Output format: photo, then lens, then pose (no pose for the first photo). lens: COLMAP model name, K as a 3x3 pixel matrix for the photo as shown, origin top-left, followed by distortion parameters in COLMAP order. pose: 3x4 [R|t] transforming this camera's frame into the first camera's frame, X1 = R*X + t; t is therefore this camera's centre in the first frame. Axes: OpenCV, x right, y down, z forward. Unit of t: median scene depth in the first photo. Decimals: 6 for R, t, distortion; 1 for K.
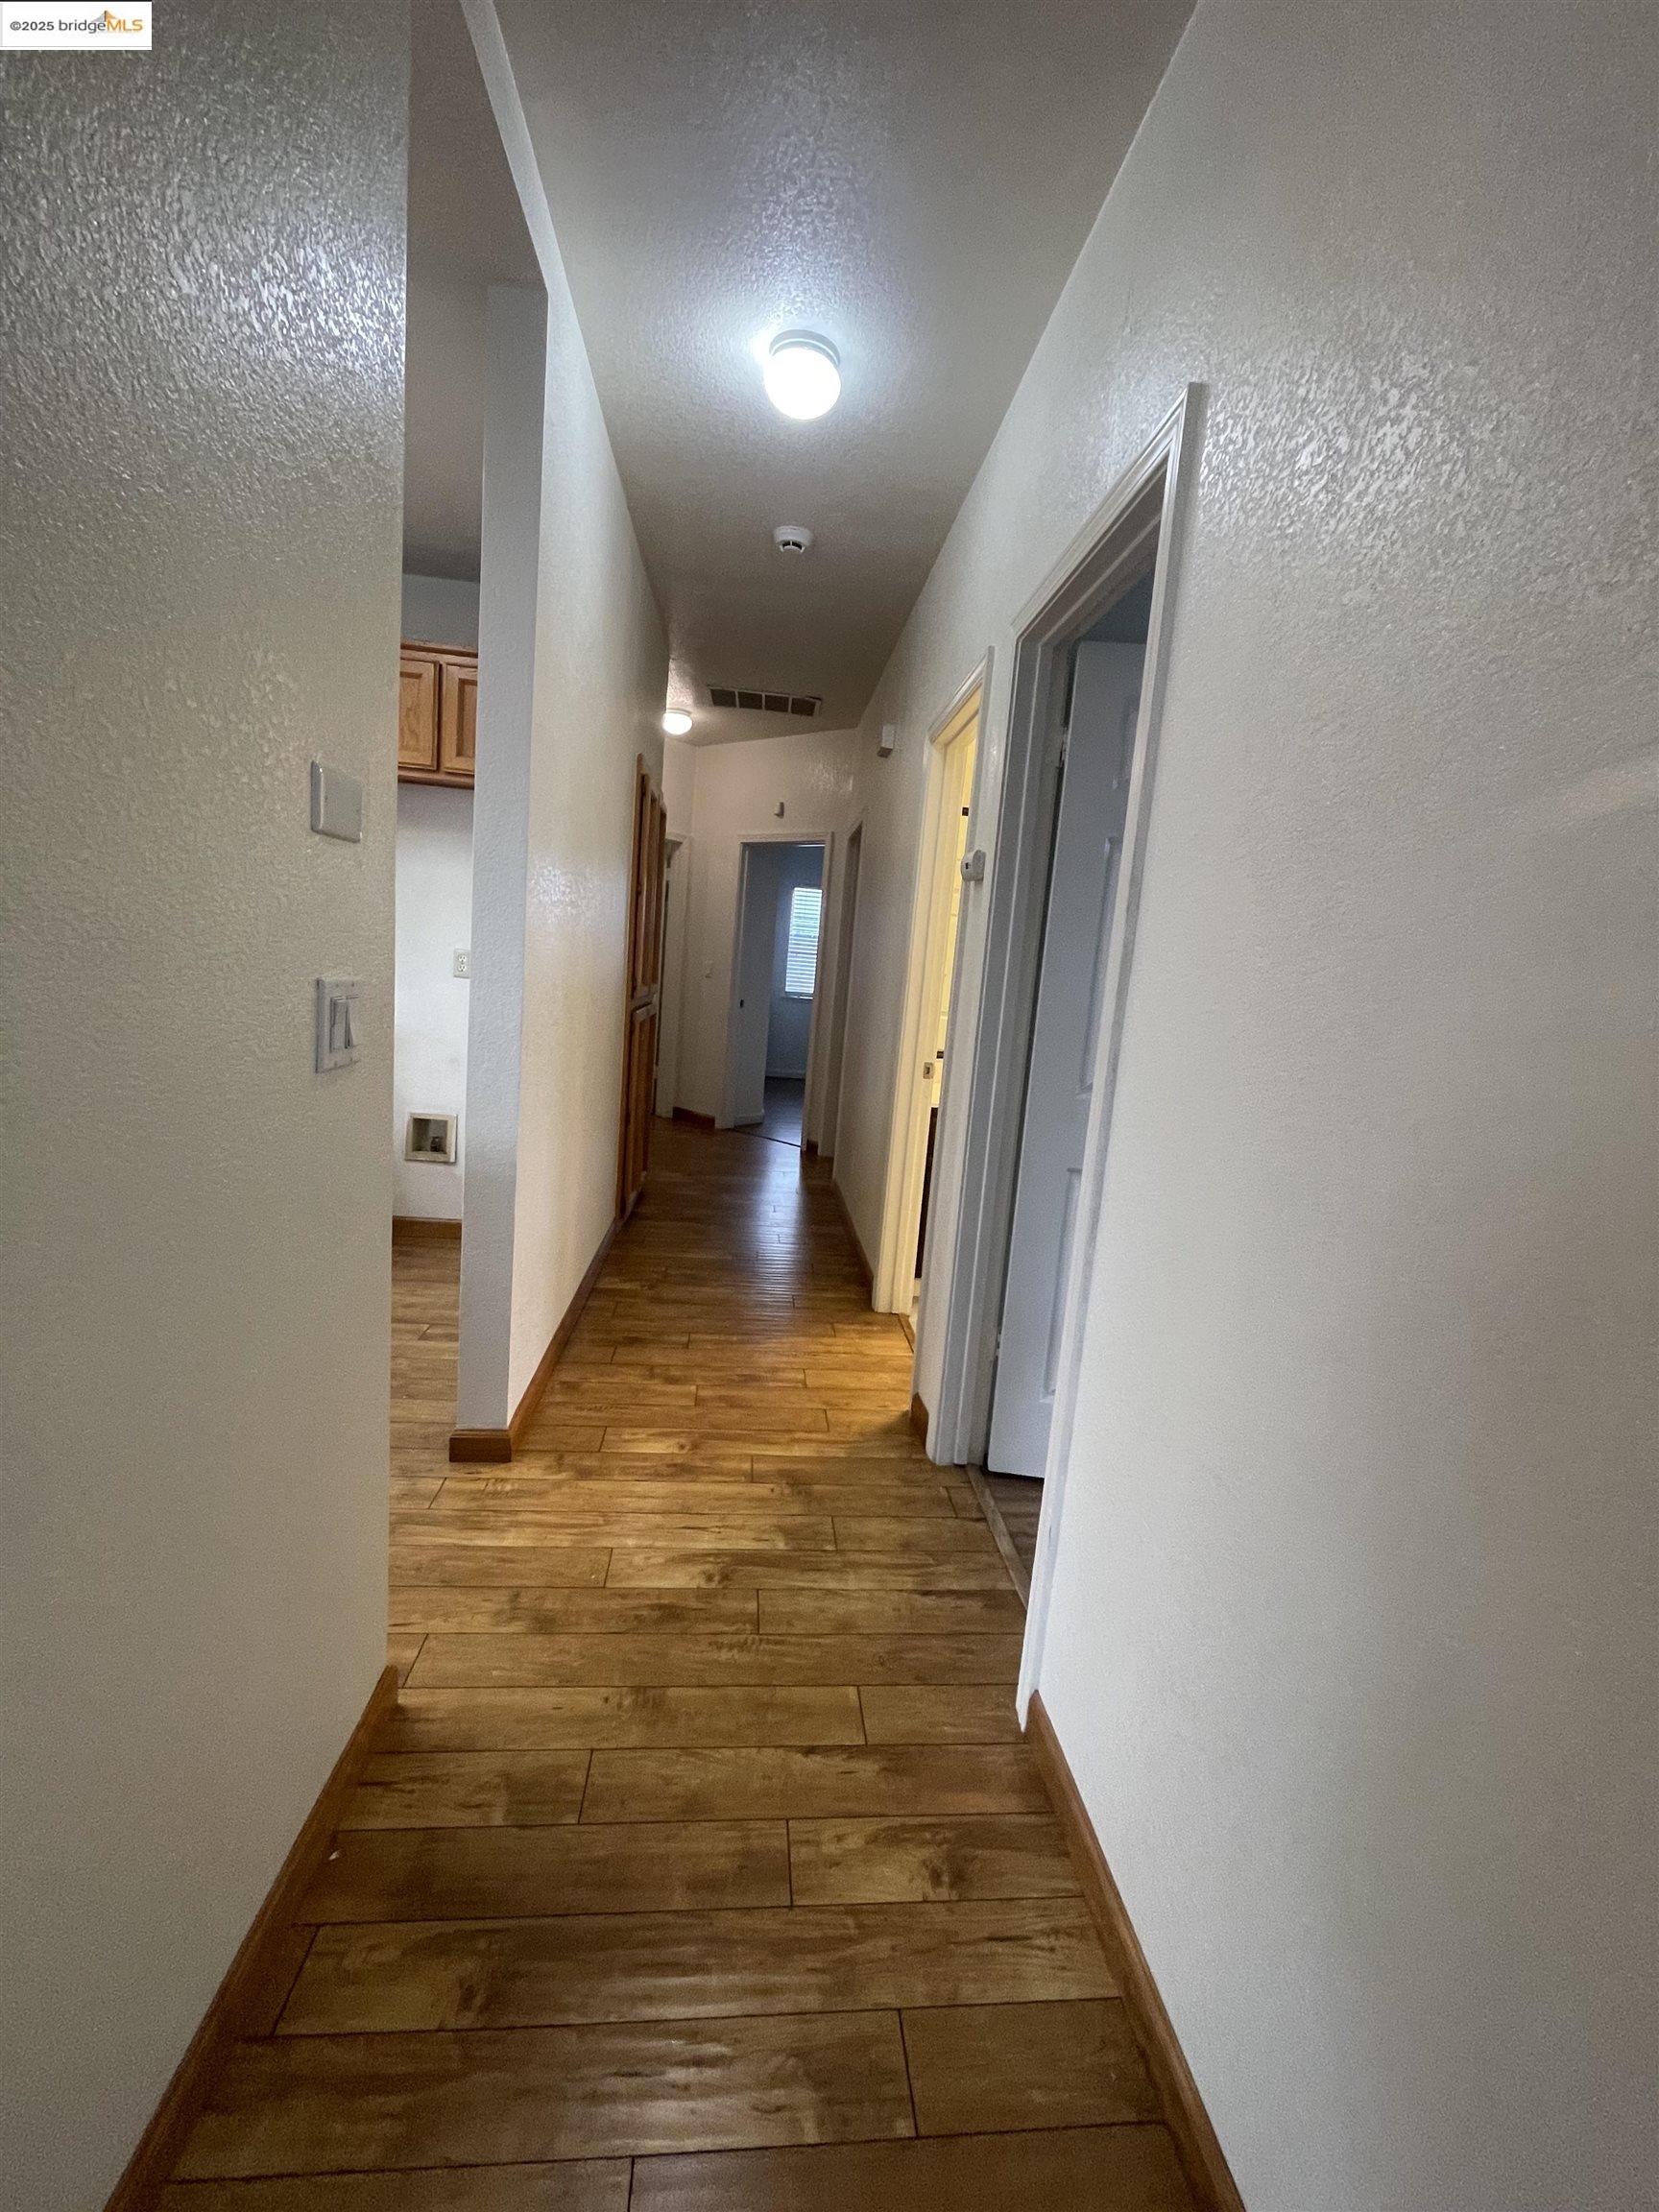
lens RADIAL K [[884.7, 0, 827.7], [0, 884.7, 1111.0], [0, 0, 1]] dist [-0.005176, 0.001529]
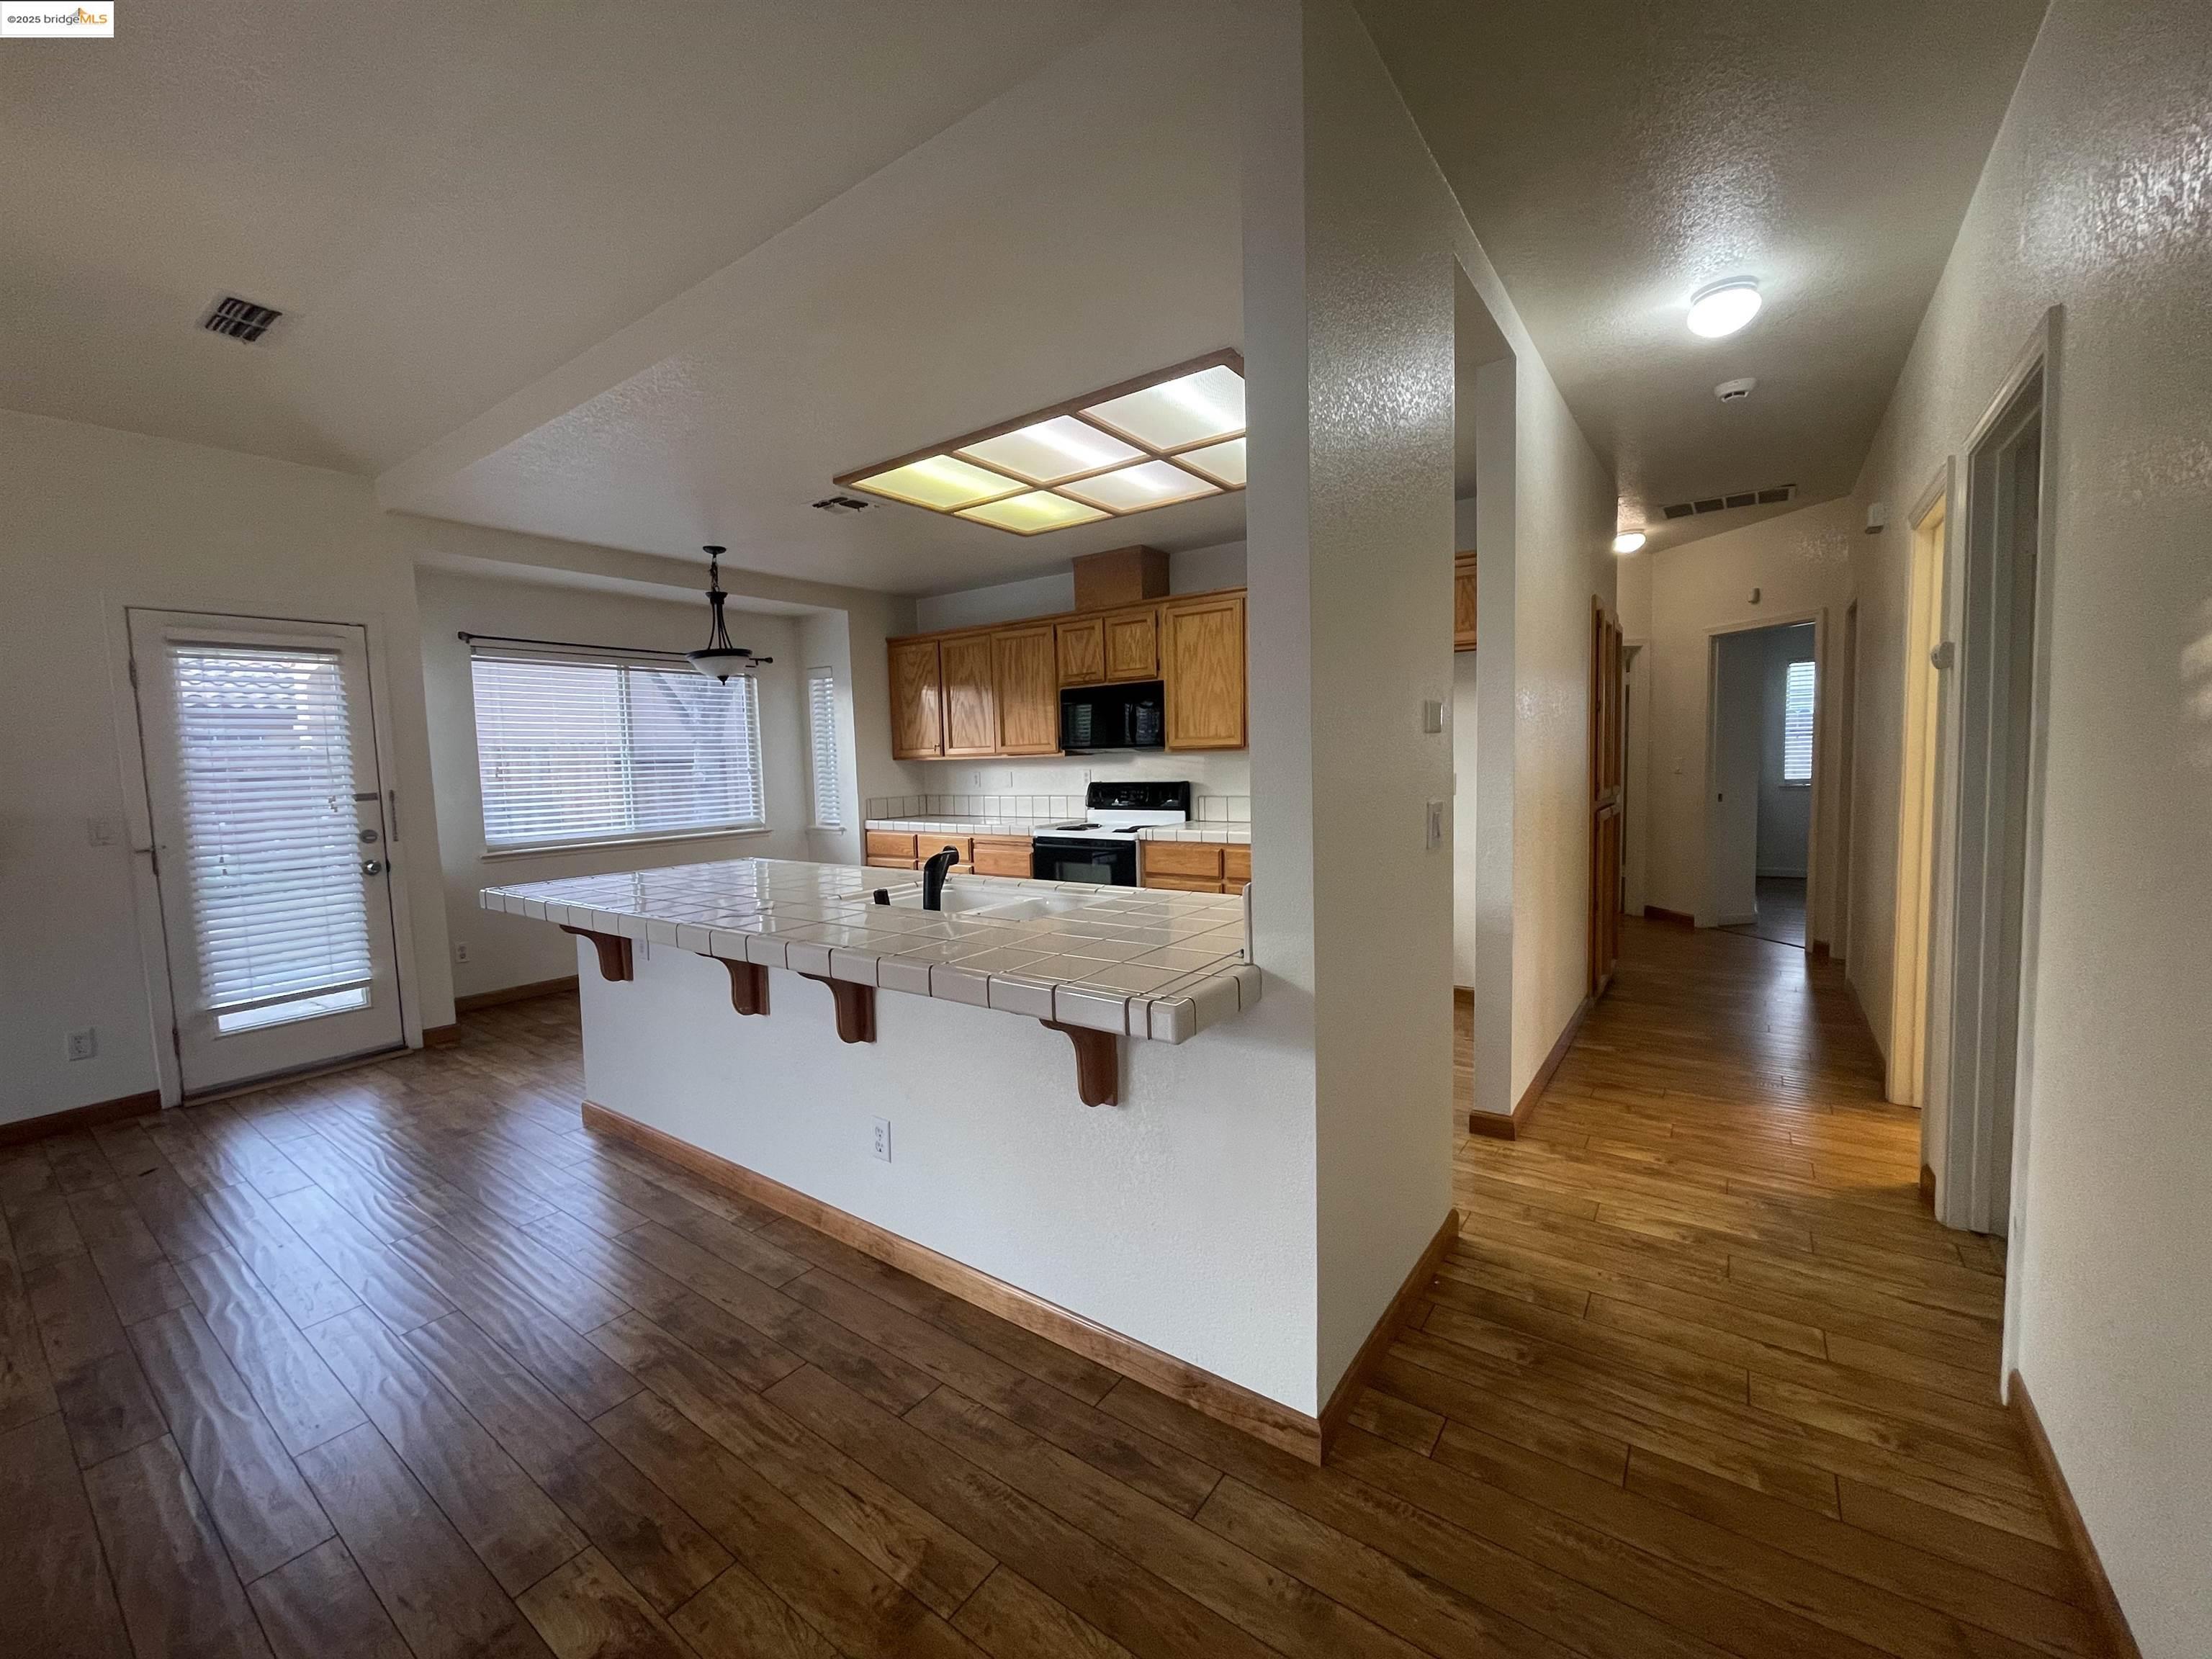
lens RADIAL K [[884.7, 0, 1103.4], [0, 884.7, 827.2], [0, 0, 1]] dist [-0.005176, 0.001529]
pose [[0.748819, -0.057742, -0.660254, 0.083573], [-0.013739, 0.994631, -0.102567, 0.050629], [0.662632, 0.085875, 0.744006, -0.412332]]
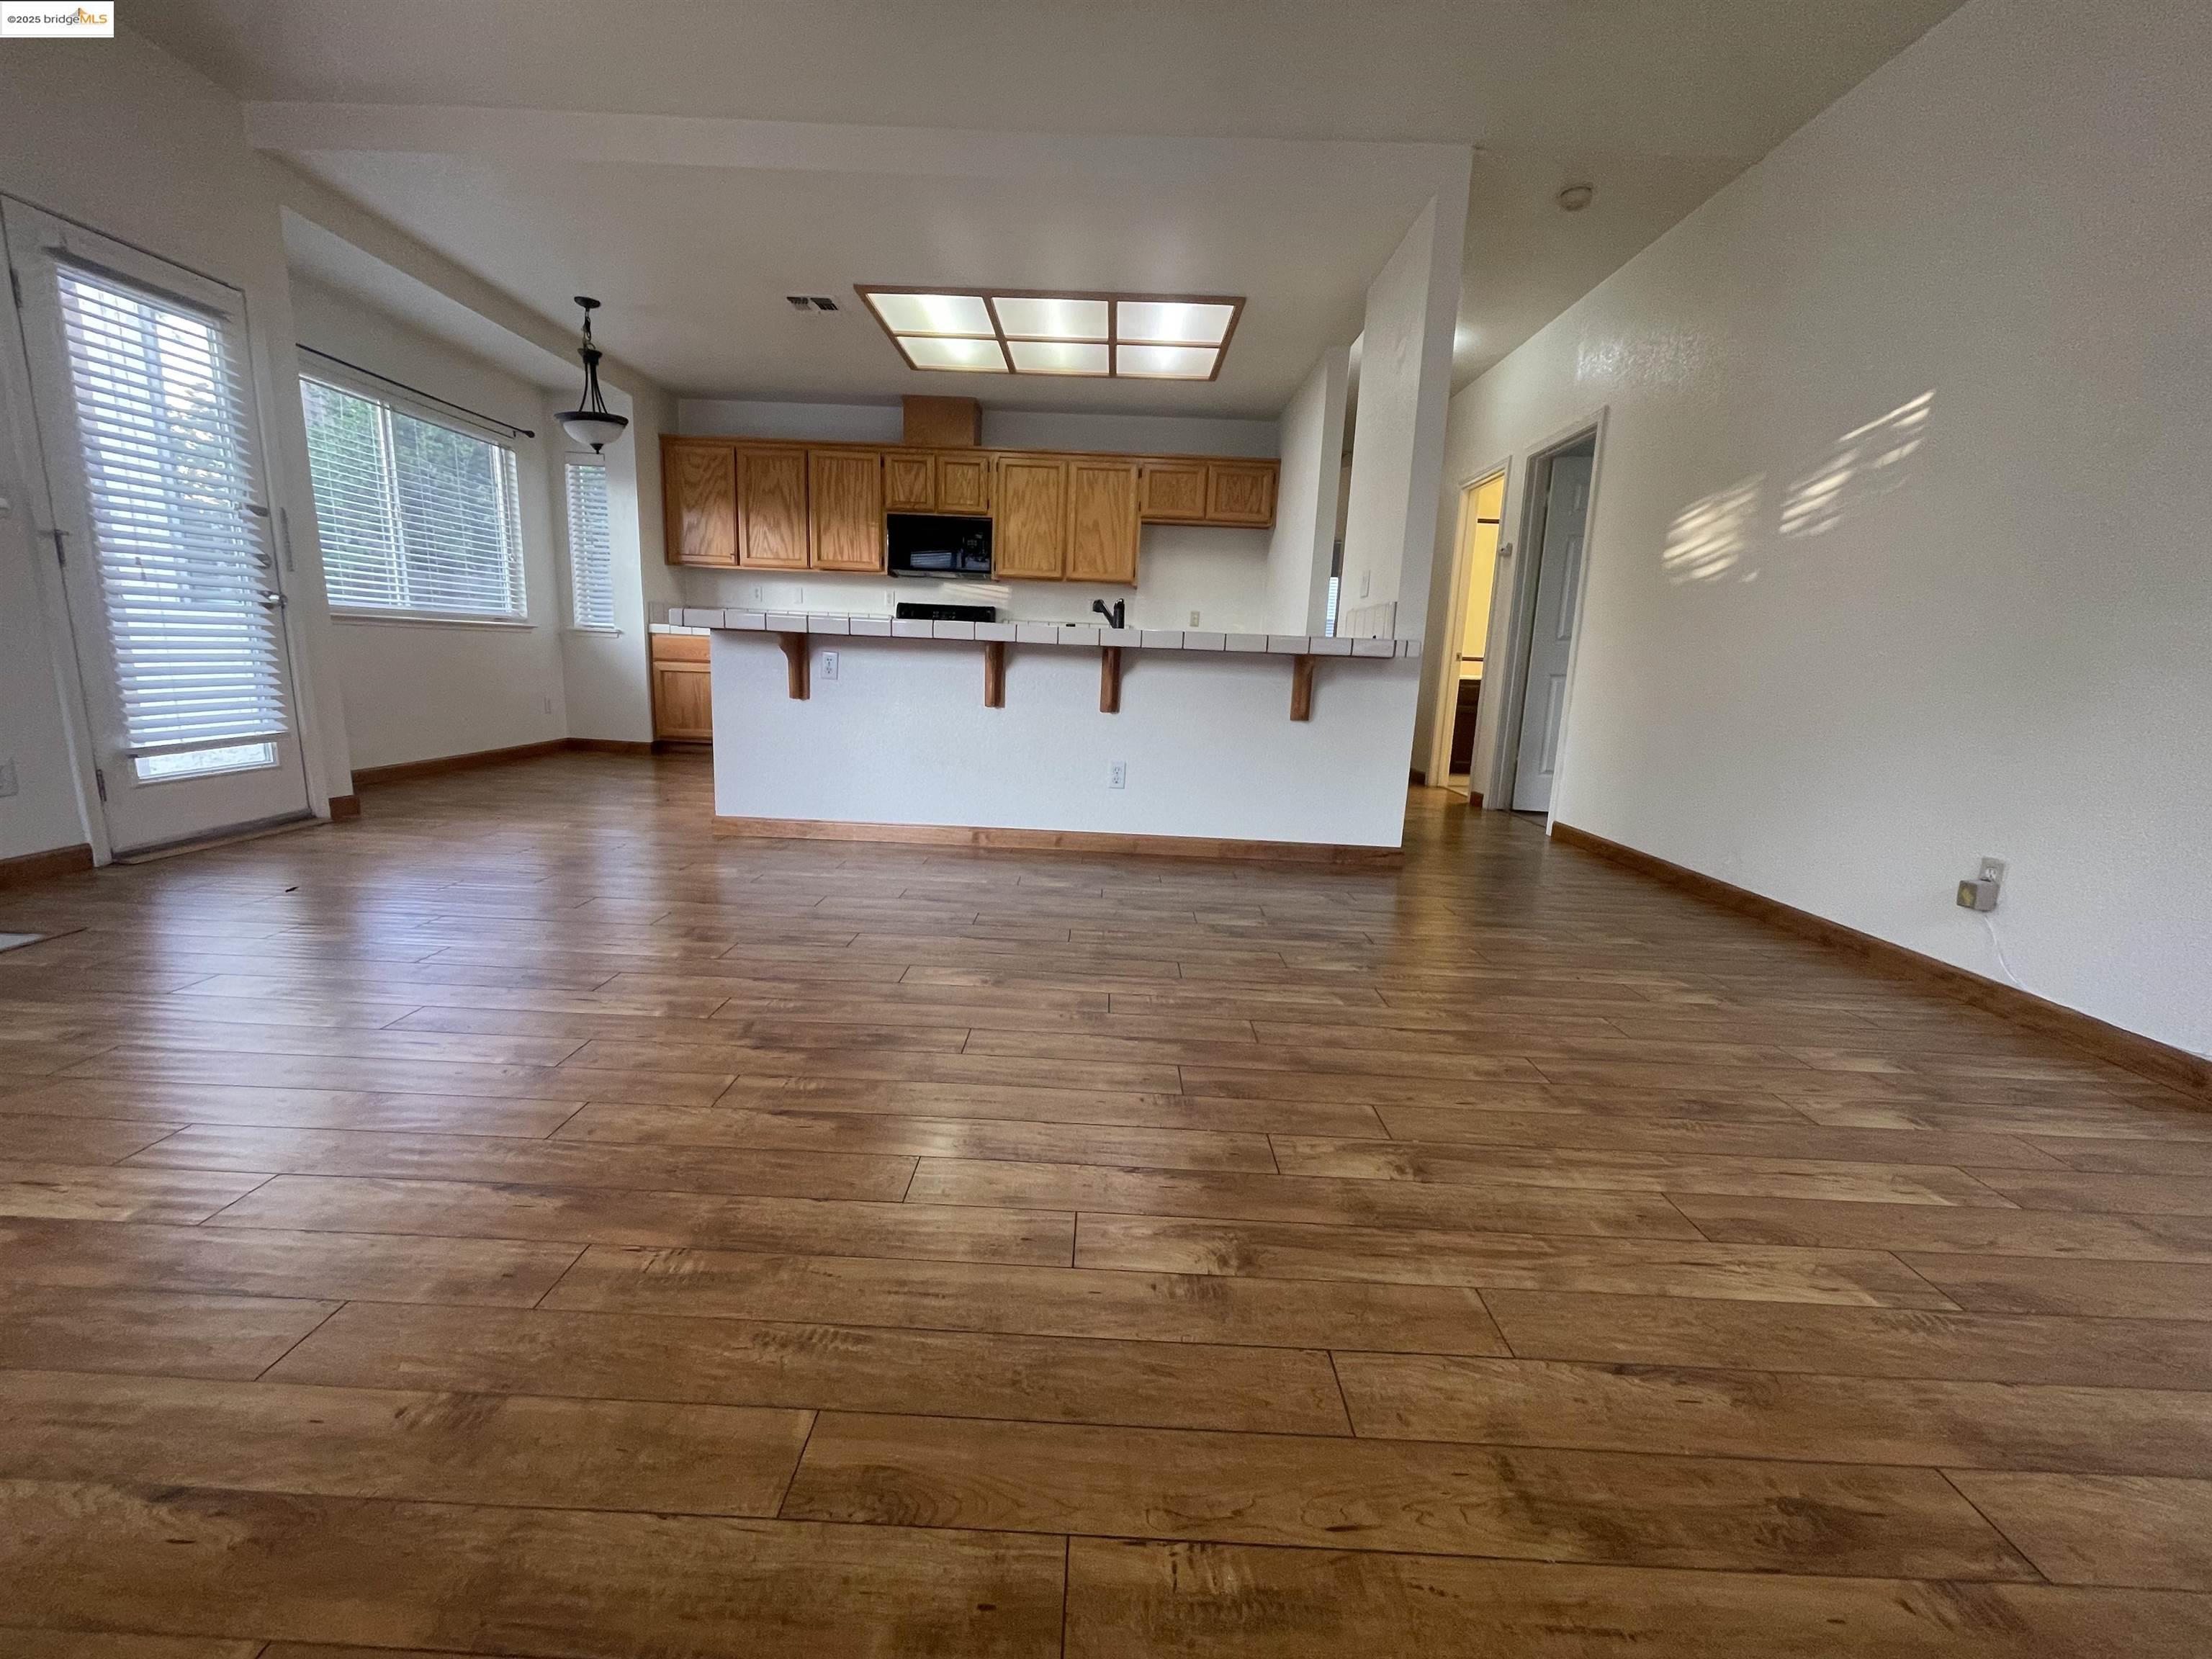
lens RADIAL K [[884.7, 0, 1094.1], [0, 884.7, 833.4], [0, 0, 1]] dist [-0.005176, 0.001529]
pose [[0.992710, -0.023437, -0.118229, -0.579074], [0.026769, 0.999286, 0.026673, 0.336541], [0.117519, -0.029643, 0.992628, -1.310583]]
